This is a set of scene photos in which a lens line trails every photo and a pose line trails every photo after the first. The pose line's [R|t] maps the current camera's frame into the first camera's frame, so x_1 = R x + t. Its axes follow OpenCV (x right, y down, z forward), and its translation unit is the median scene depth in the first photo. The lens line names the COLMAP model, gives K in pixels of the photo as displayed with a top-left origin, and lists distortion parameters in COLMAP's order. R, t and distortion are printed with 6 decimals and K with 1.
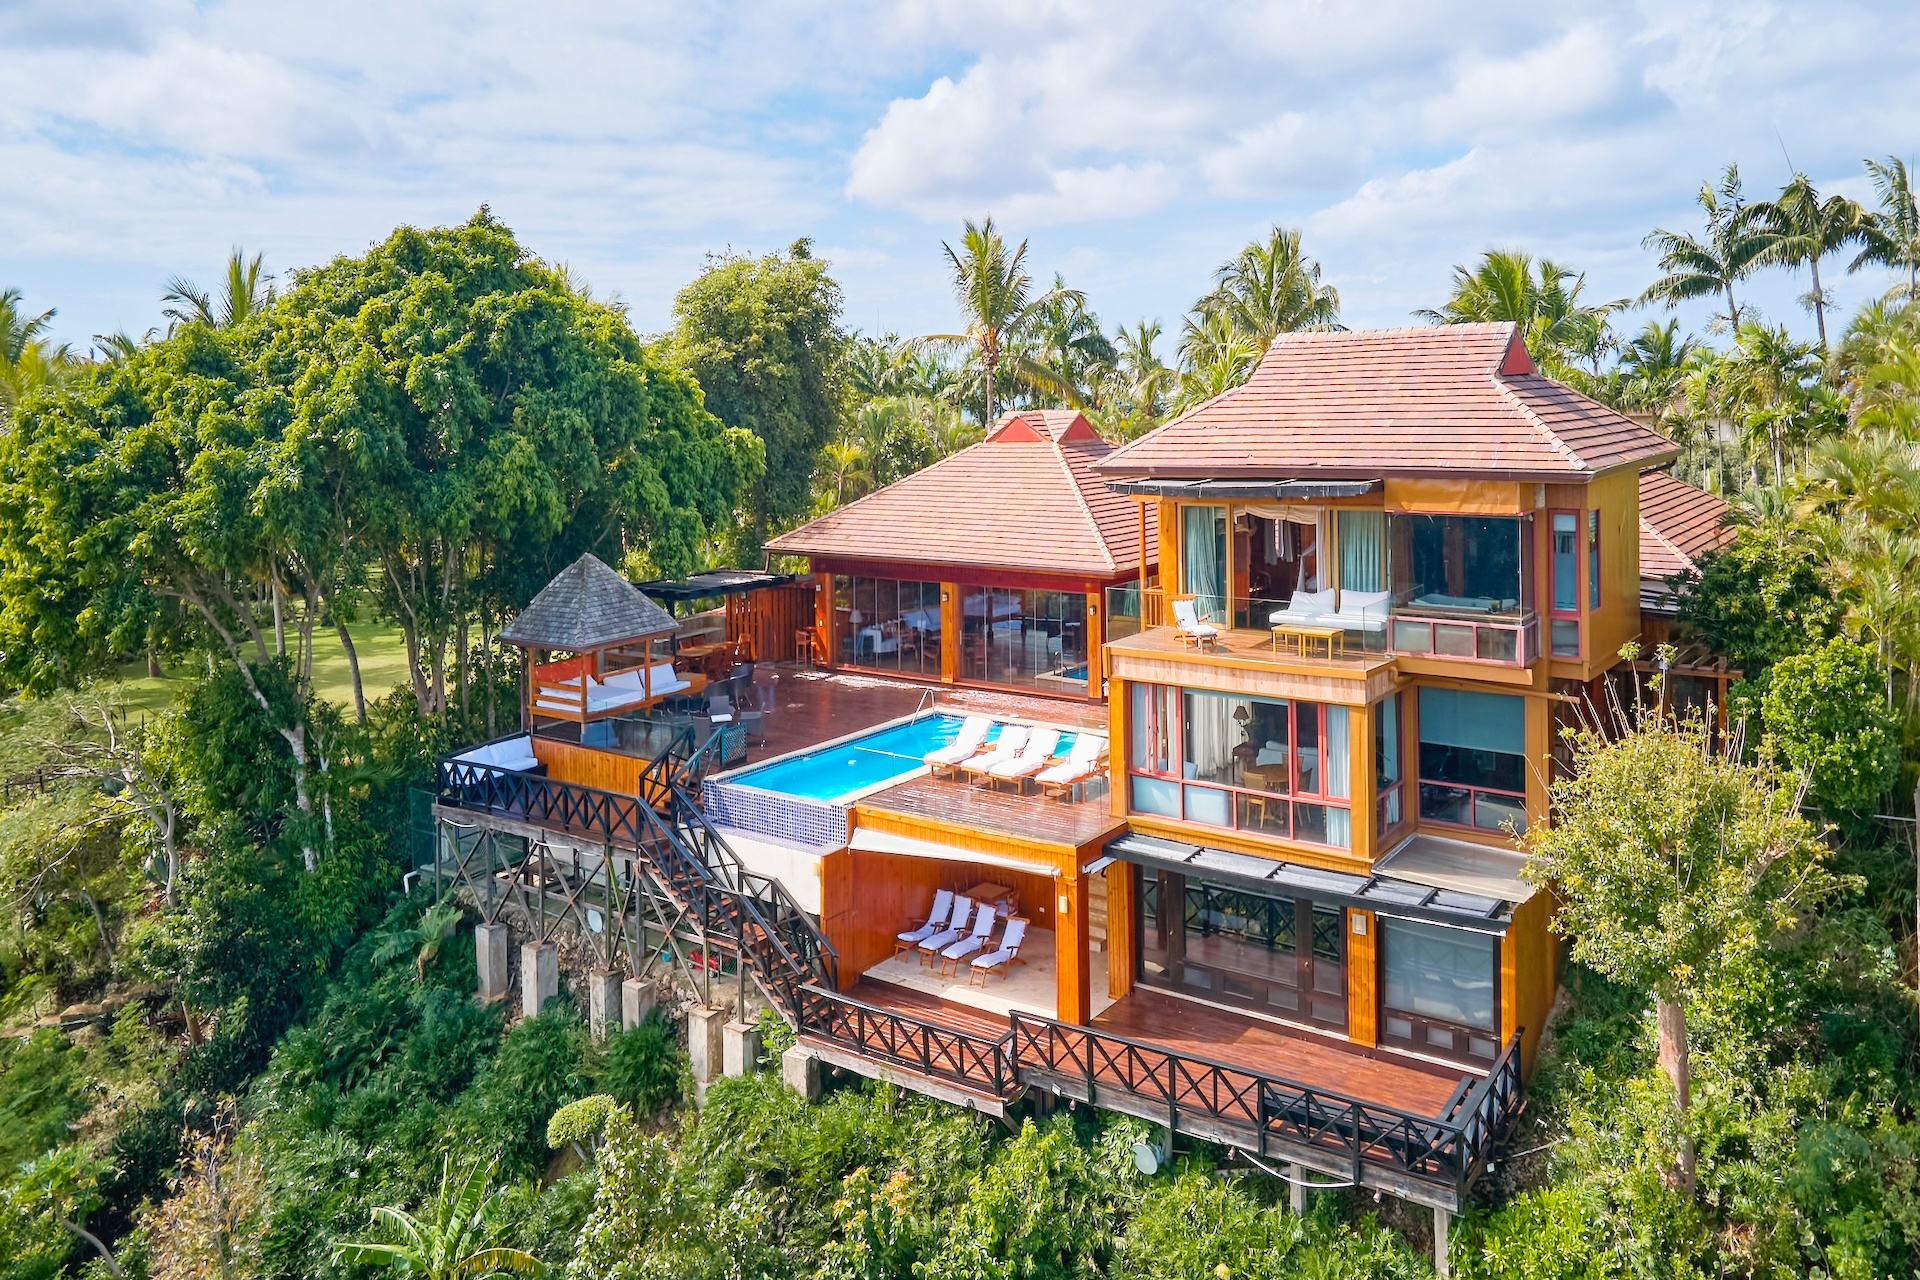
lens RADIAL K [[1449.5, 0, 961.7], [0, 1449.5, 458.8], [0, 0, 1]] dist [0.009421, 0.002289]
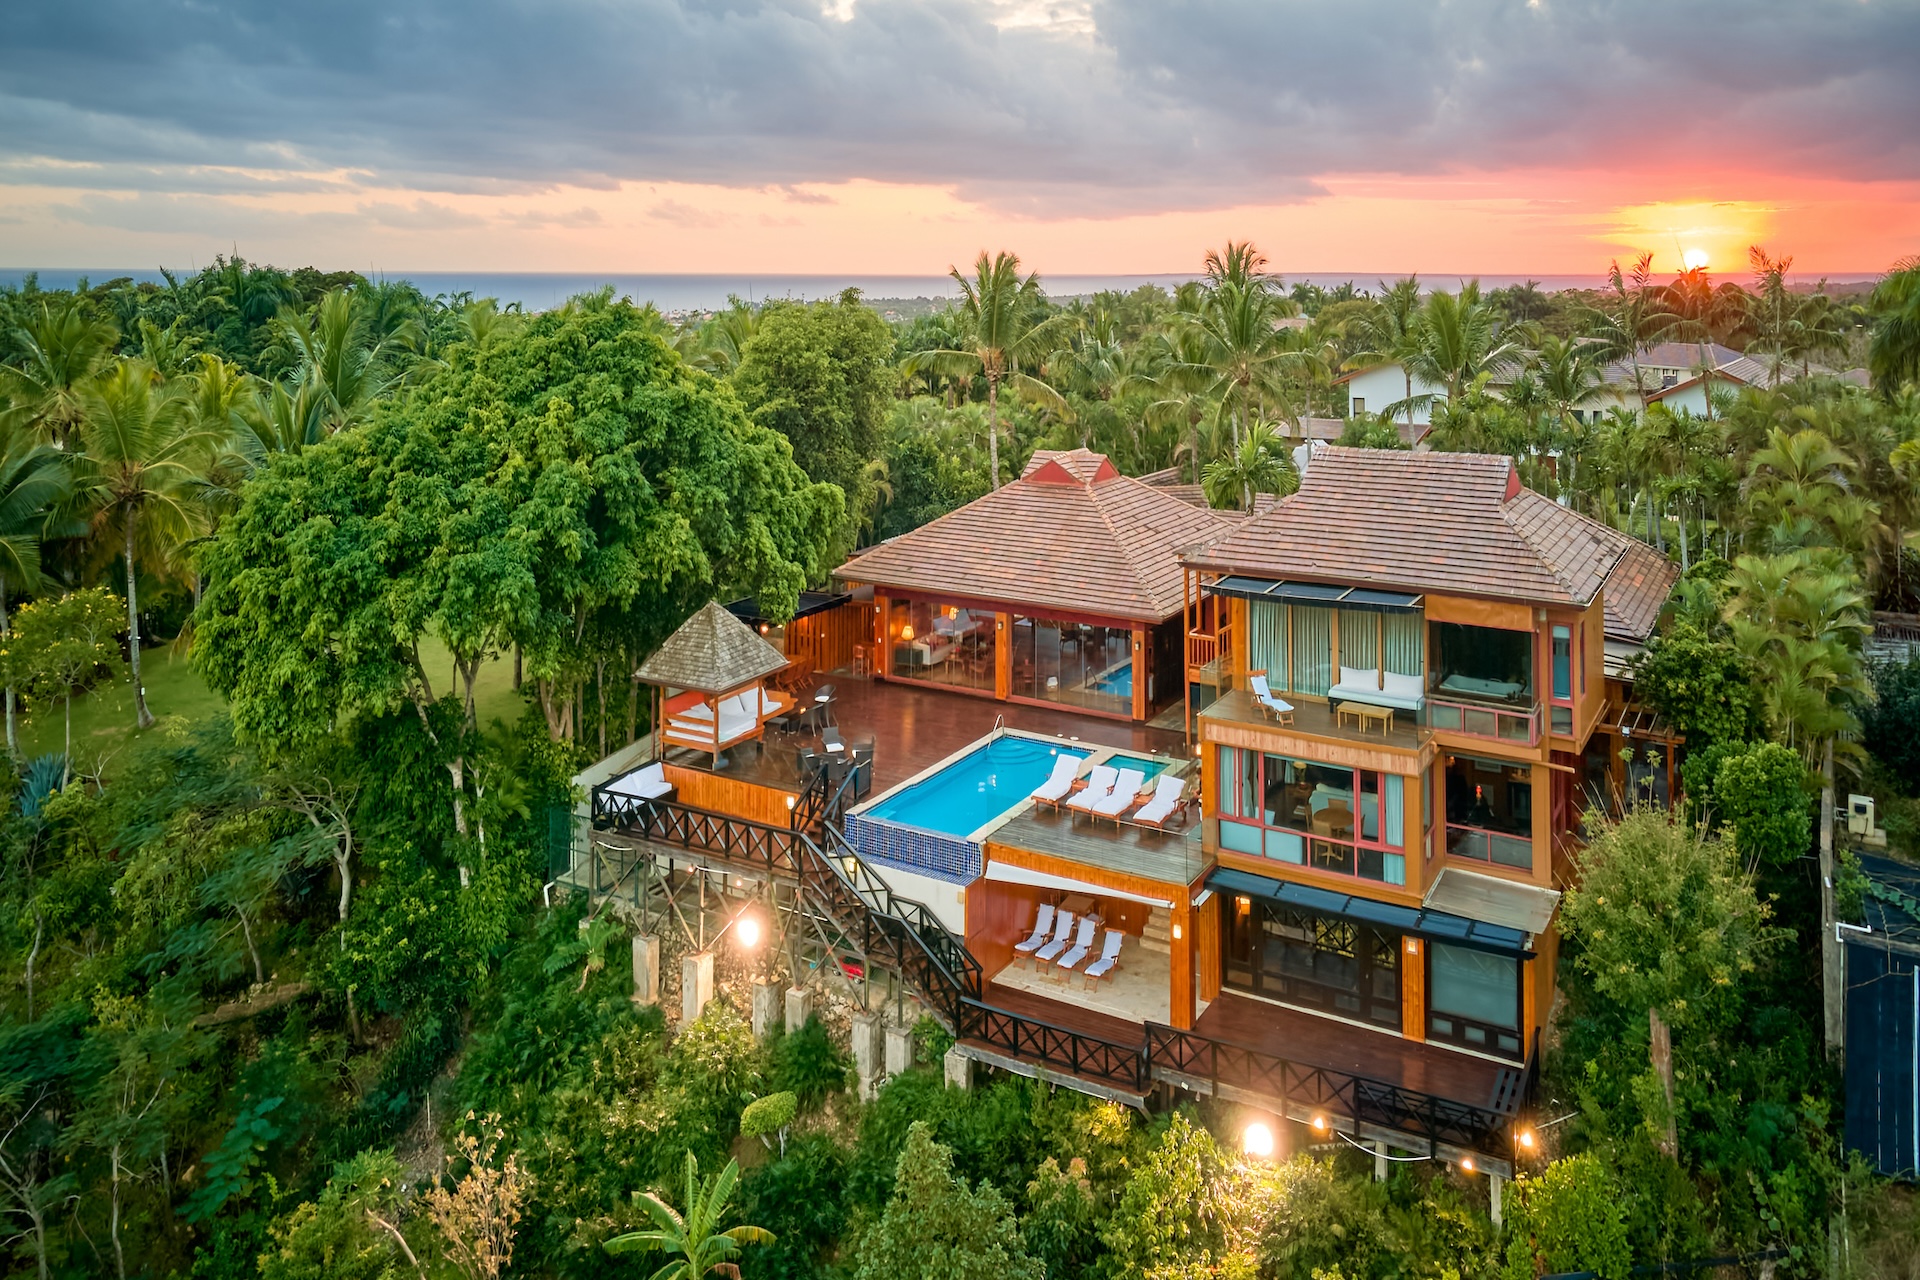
lens RADIAL K [[1470.1, 0, 955.3], [0, 1470.1, 303.8], [0, 0, 1]] dist [0.020724, -0.009756]
pose [[0.995117, 0.017312, 0.097168, -0.236357], [-0.014605, 0.999487, -0.028504, -0.183258], [-0.097612, 0.026946, 0.994860, -0.252325]]
